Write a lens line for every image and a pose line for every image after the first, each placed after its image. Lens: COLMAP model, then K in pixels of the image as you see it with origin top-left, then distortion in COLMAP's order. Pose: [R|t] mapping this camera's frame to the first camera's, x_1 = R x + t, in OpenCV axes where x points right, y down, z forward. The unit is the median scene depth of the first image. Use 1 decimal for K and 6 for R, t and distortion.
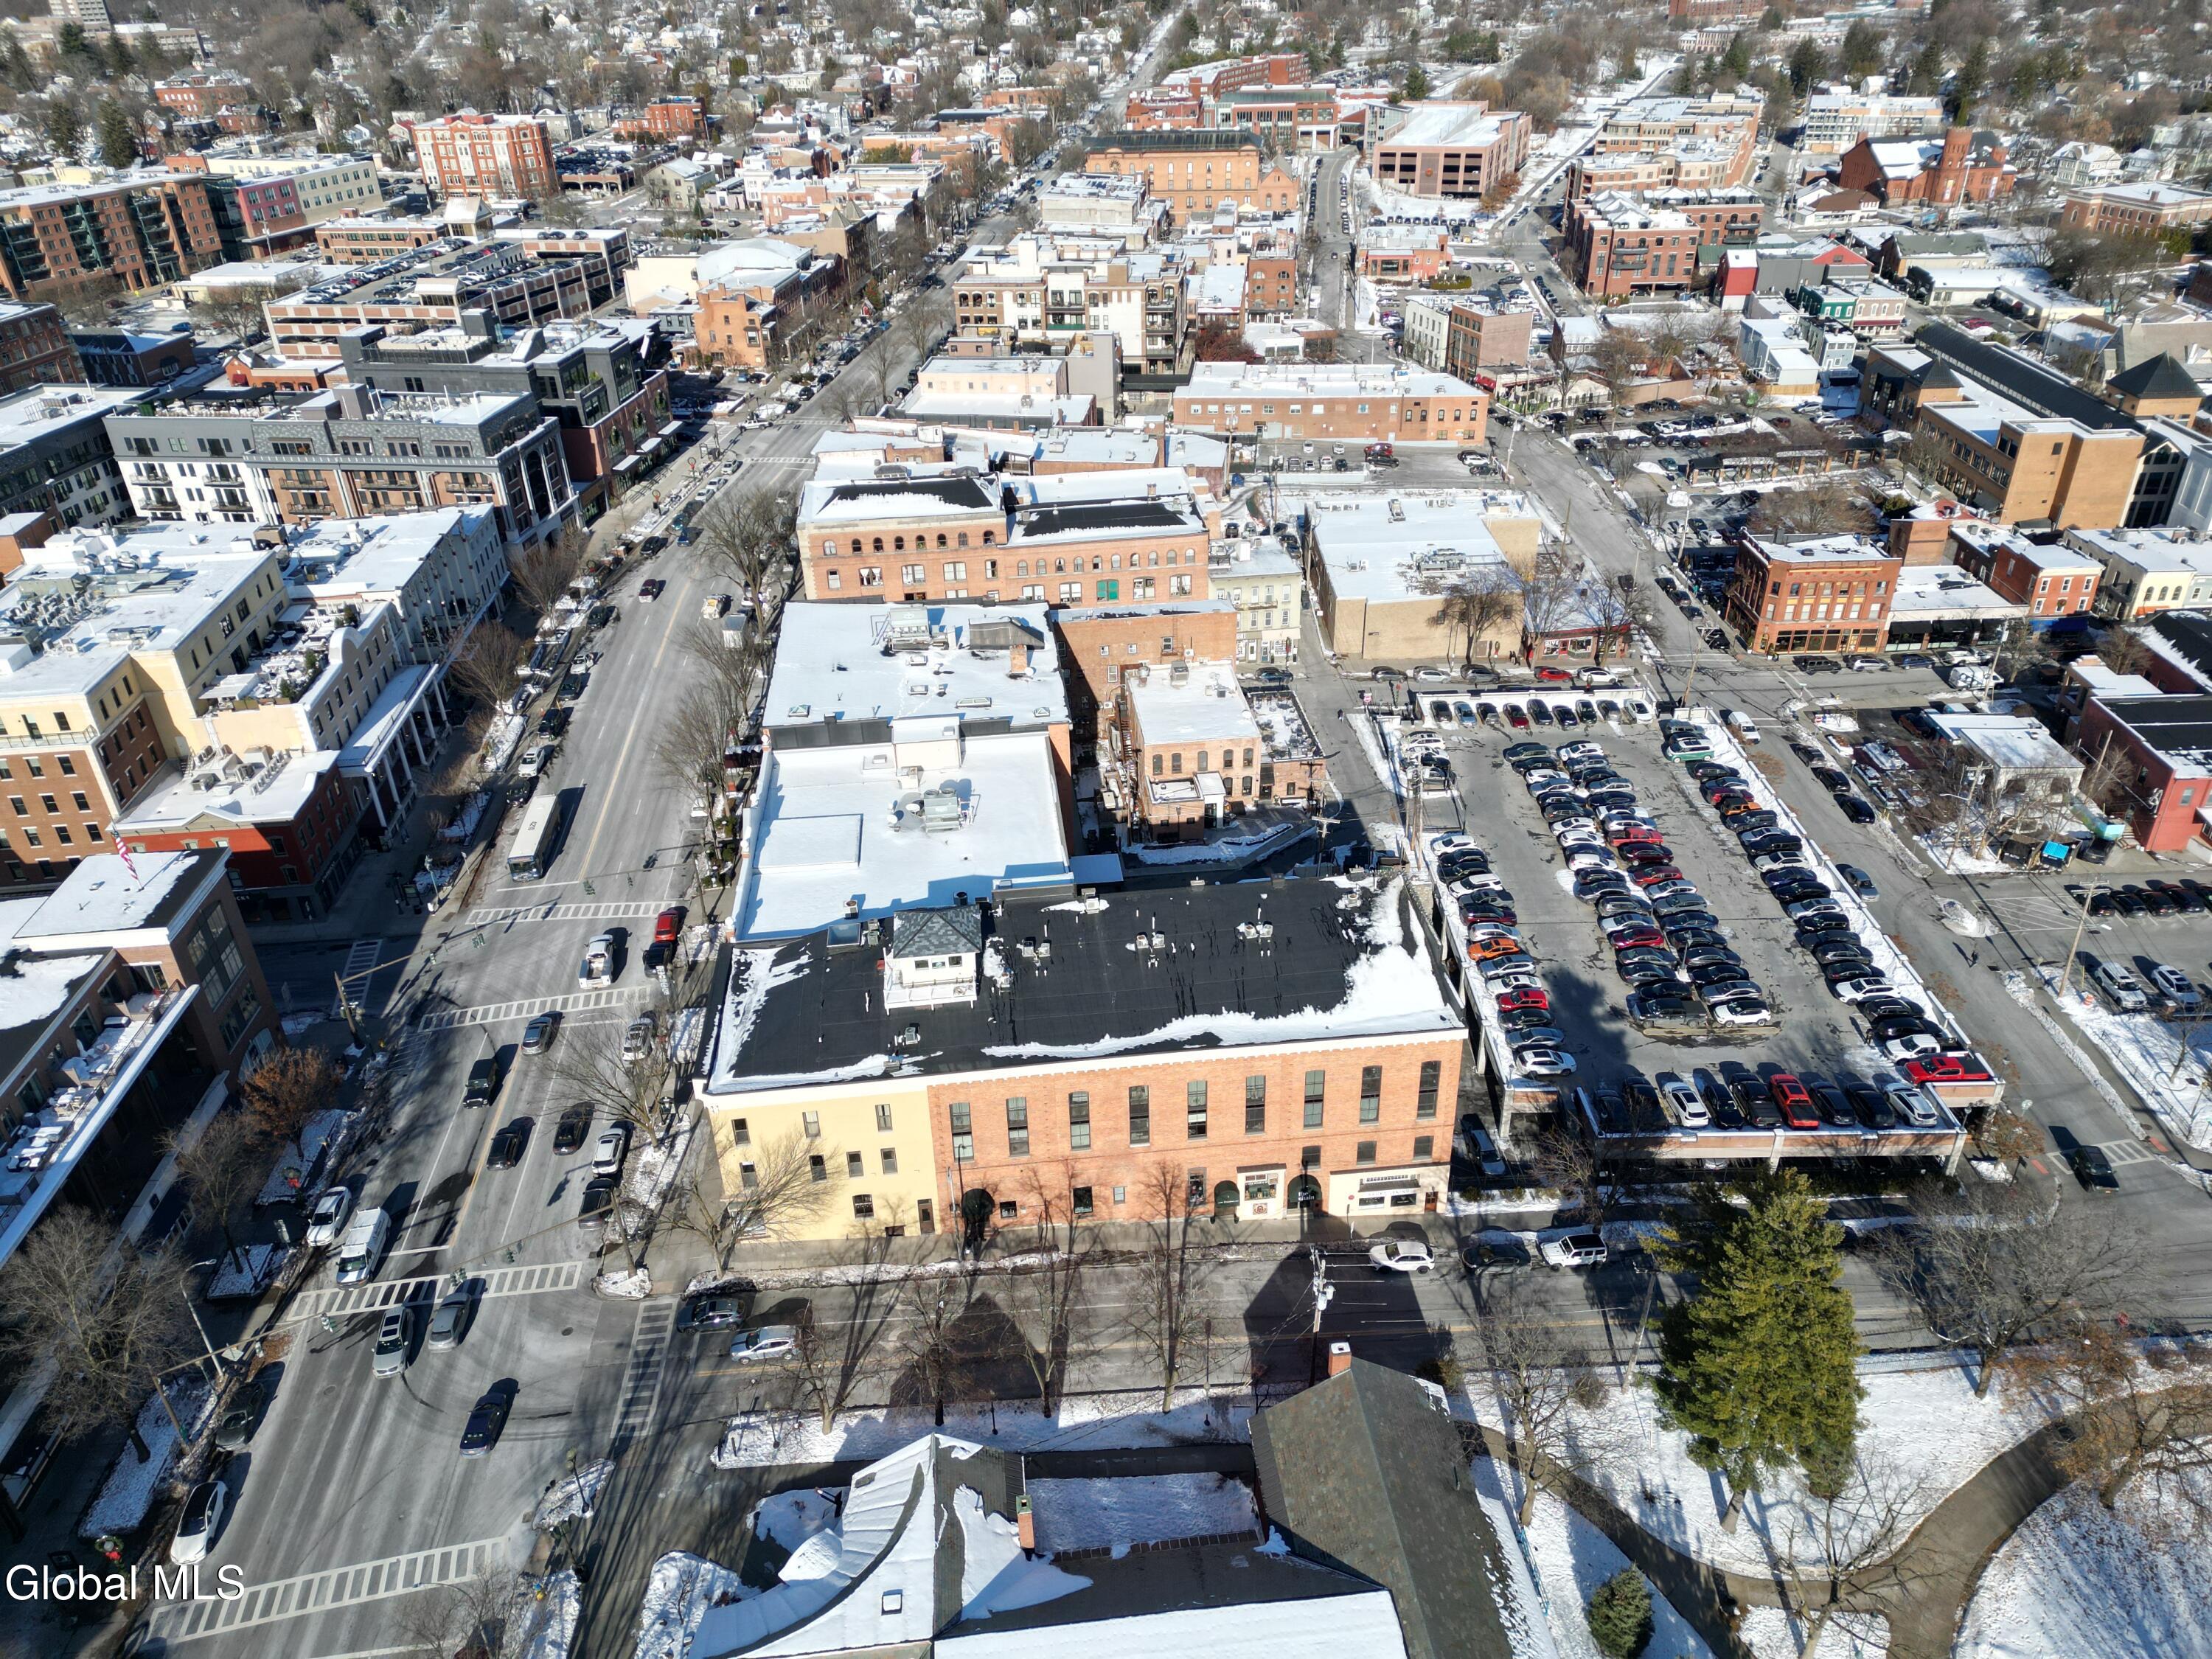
lens RADIAL K [[1536.7, 0, 1109.9], [0, 1536.7, 827.5], [0, 0, 1]] dist [0.076159, -0.067525]
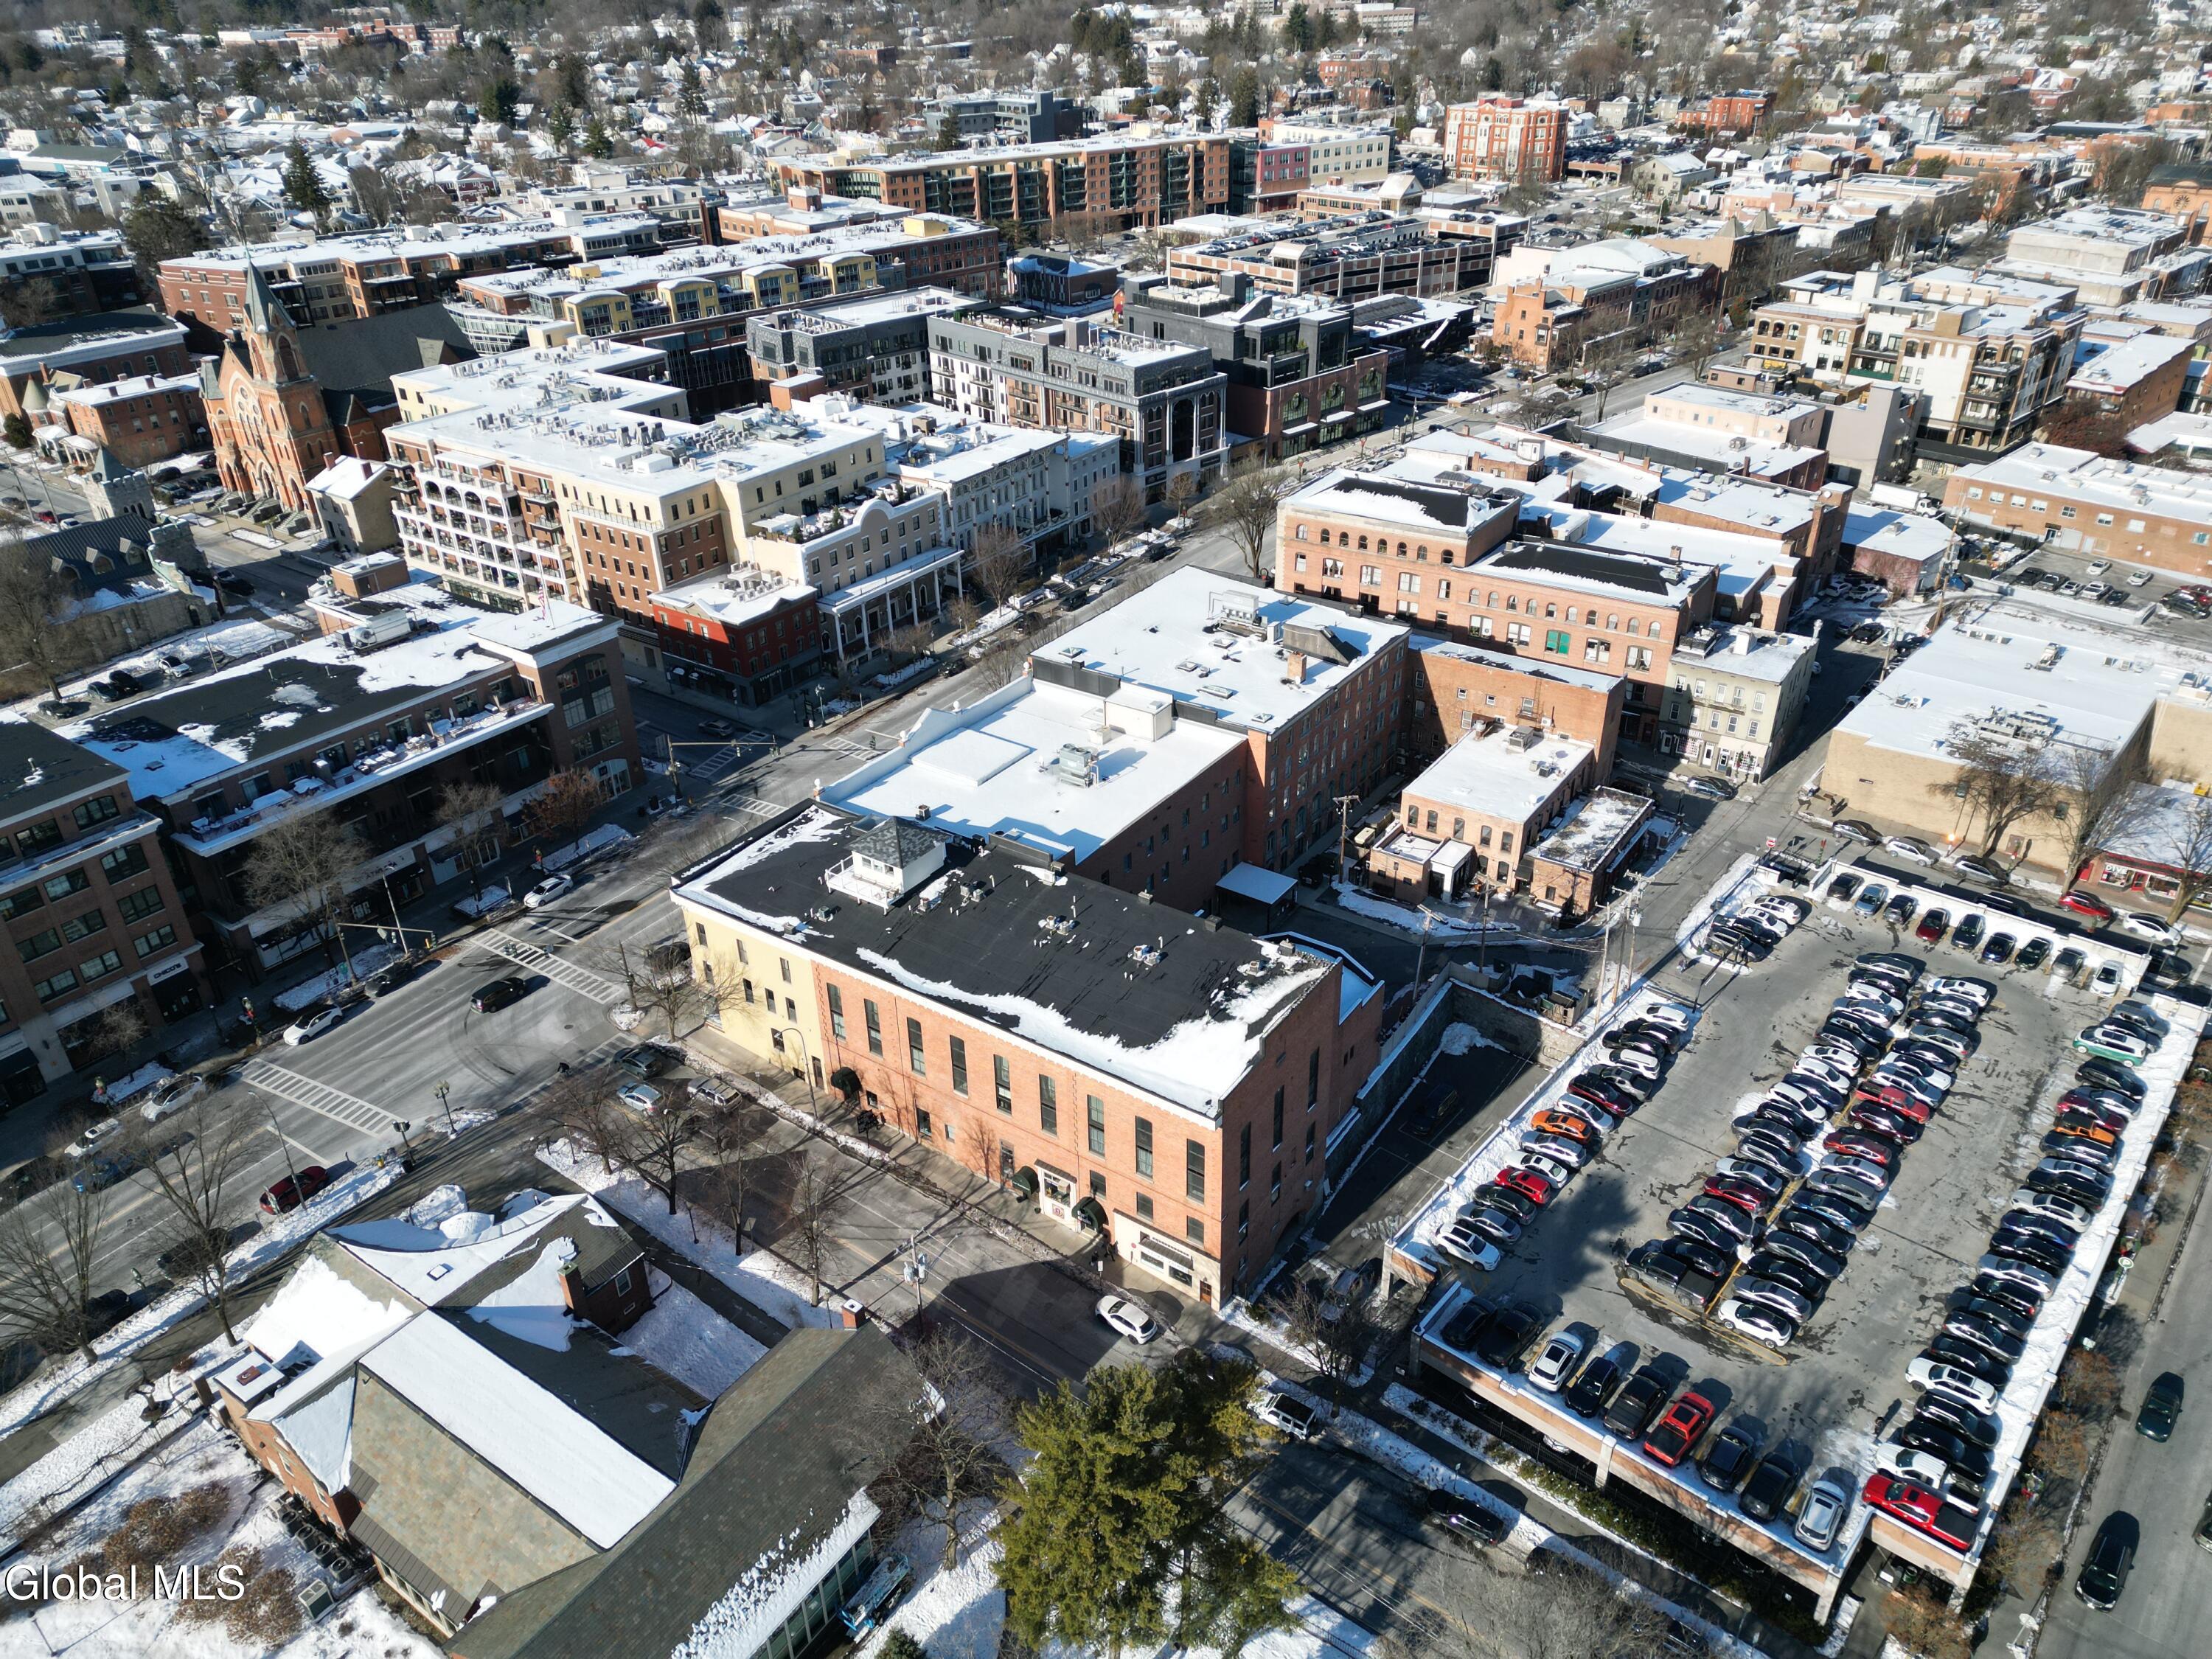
lens RADIAL K [[1536.7, 0, 1109.9], [0, 1536.7, 827.5], [0, 0, 1]] dist [0.076159, -0.067525]
pose [[0.757403, 0.331648, -0.562450, 0.405591], [-0.326995, 0.938257, 0.112906, -0.076694], [0.565168, 0.098403, 0.819086, 0.109054]]
